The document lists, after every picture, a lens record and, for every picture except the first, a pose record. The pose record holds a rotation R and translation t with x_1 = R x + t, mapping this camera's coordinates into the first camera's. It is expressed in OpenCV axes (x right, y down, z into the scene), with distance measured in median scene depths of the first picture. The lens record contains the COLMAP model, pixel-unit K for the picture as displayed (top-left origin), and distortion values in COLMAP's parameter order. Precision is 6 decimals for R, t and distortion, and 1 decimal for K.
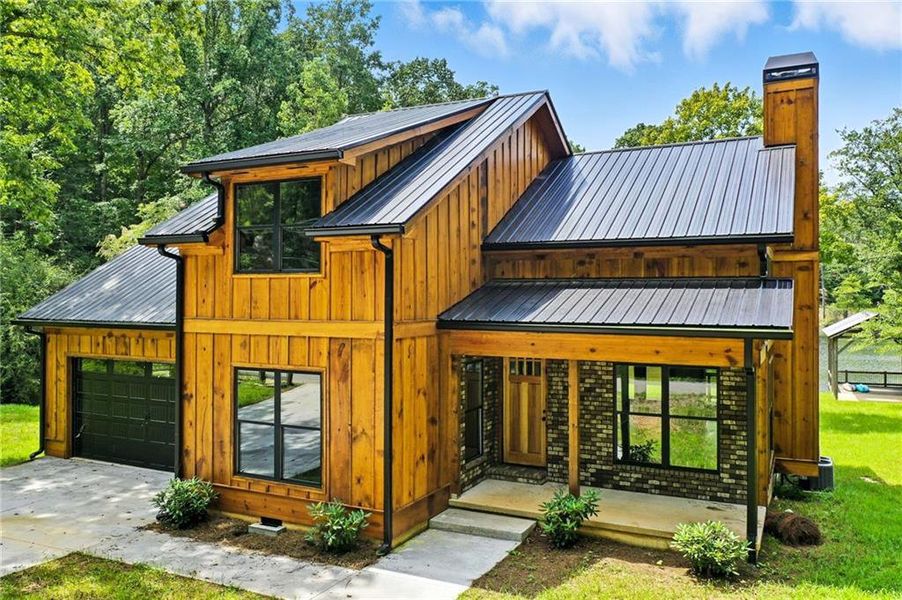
lens RADIAL K [[709.5, 0, 452.6], [0, 709.5, 296.3], [0, 0, 1]] dist [-0.033629, 0.001835]
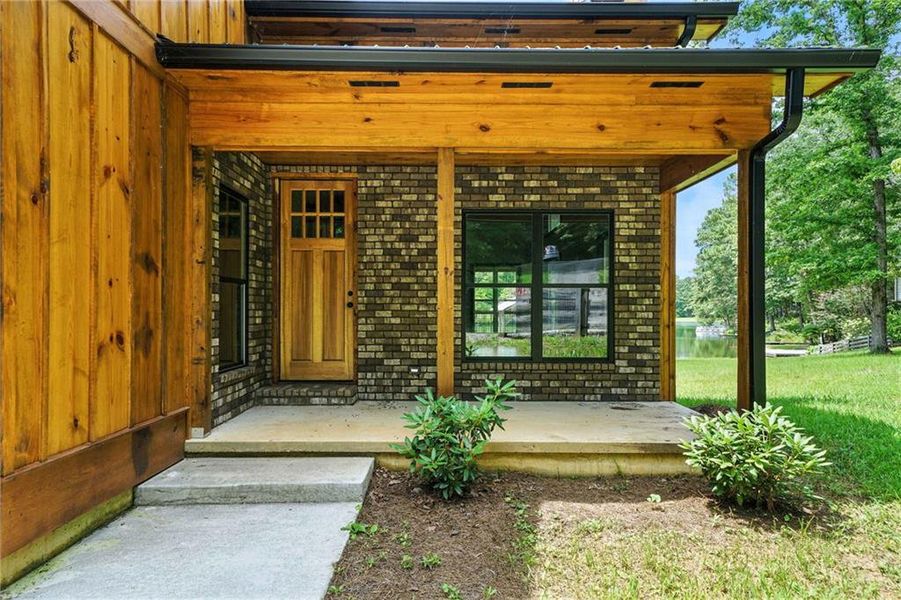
lens RADIAL K [[542.6, 0, 454.5], [0, 542.6, 307.5], [0, 0, 1]] dist [0.019025, 0.002231]
pose [[0.888919, 0.001229, 0.458063, -0.013185], [-0.002832, 0.999992, 0.002814, 0.197533], [-0.458056, -0.003798, 0.888915, 0.591407]]
